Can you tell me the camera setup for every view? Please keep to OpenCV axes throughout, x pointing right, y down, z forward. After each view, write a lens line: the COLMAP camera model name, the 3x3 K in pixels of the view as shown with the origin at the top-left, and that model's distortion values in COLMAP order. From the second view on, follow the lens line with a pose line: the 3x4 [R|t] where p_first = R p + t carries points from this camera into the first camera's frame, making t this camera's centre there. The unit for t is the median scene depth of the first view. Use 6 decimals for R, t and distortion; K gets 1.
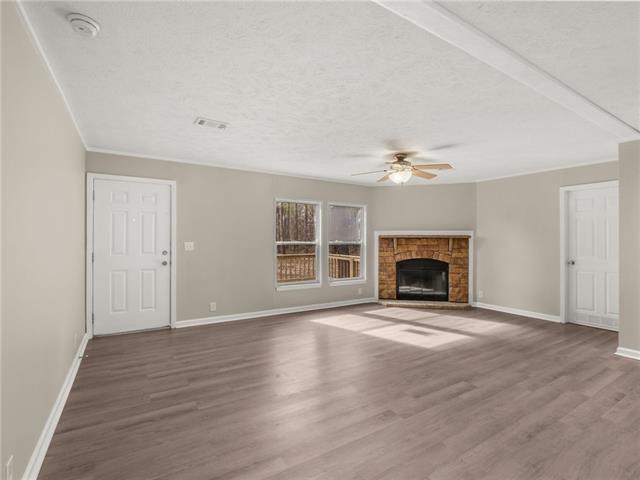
lens RADIAL K [[313.1, 0, 320.2], [0, 313.1, 238.8], [0, 0, 1]] dist [-0.012065, -0.000598]
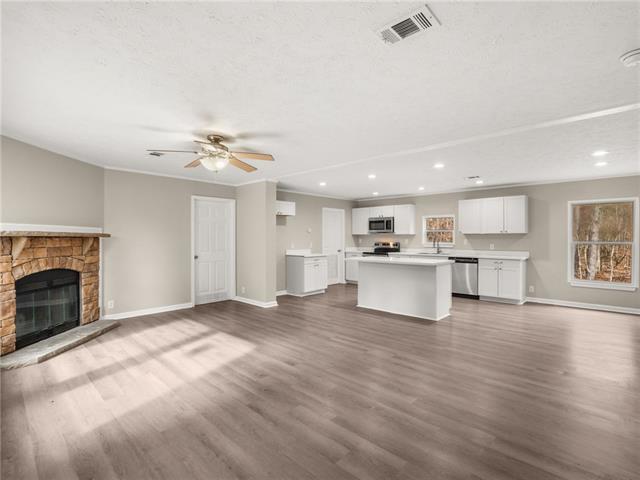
lens RADIAL K [[313.1, 0, 322.3], [0, 313.1, 239.8], [0, 0, 1]] dist [-0.012065, -0.000598]
pose [[-0.249235, -0.007996, 0.968410, -0.421495], [-0.000932, 0.999967, 0.008016, -0.001937], [-0.968443, 0.001095, -0.249235, 0.647054]]
